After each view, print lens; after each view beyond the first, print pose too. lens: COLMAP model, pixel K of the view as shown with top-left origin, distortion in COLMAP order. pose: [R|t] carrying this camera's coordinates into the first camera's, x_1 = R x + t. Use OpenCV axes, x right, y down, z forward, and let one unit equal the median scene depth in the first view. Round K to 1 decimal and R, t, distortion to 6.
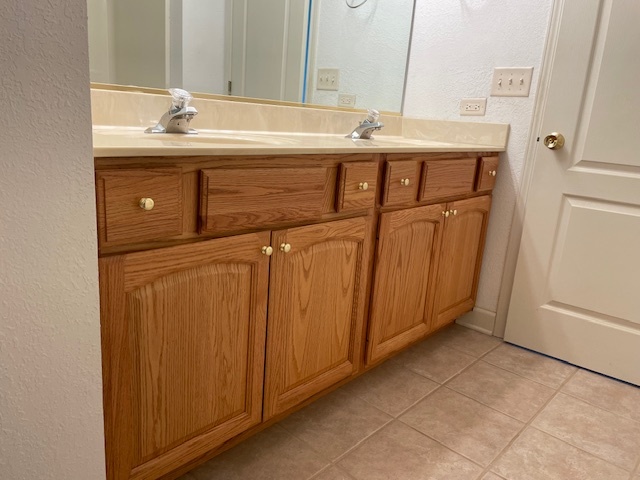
lens RADIAL K [[489.0, 0, 320.0], [0, 489.0, 240.0], [0, 0, 1]] dist [0.001897, -0.000017]
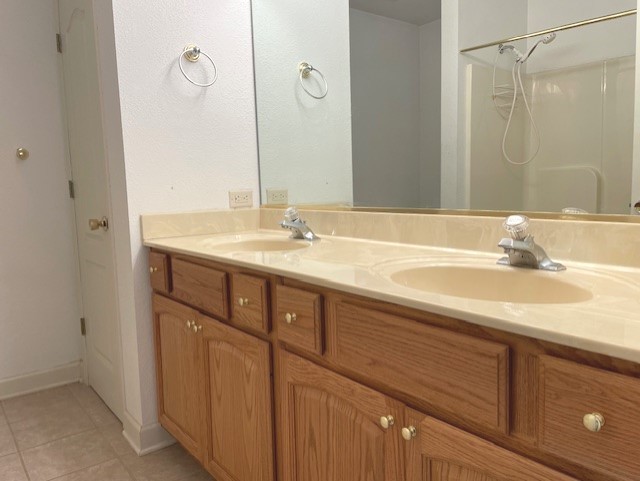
lens RADIAL K [[489.0, 0, 320.0], [0, 489.0, 240.5], [0, 0, 1]] dist [0.001897, -0.000017]
pose [[-0.172260, 0.041884, -0.984161, 0.787650], [-0.227849, 0.970307, 0.081176, -0.270210], [0.958338, 0.238224, -0.157601, 1.023140]]
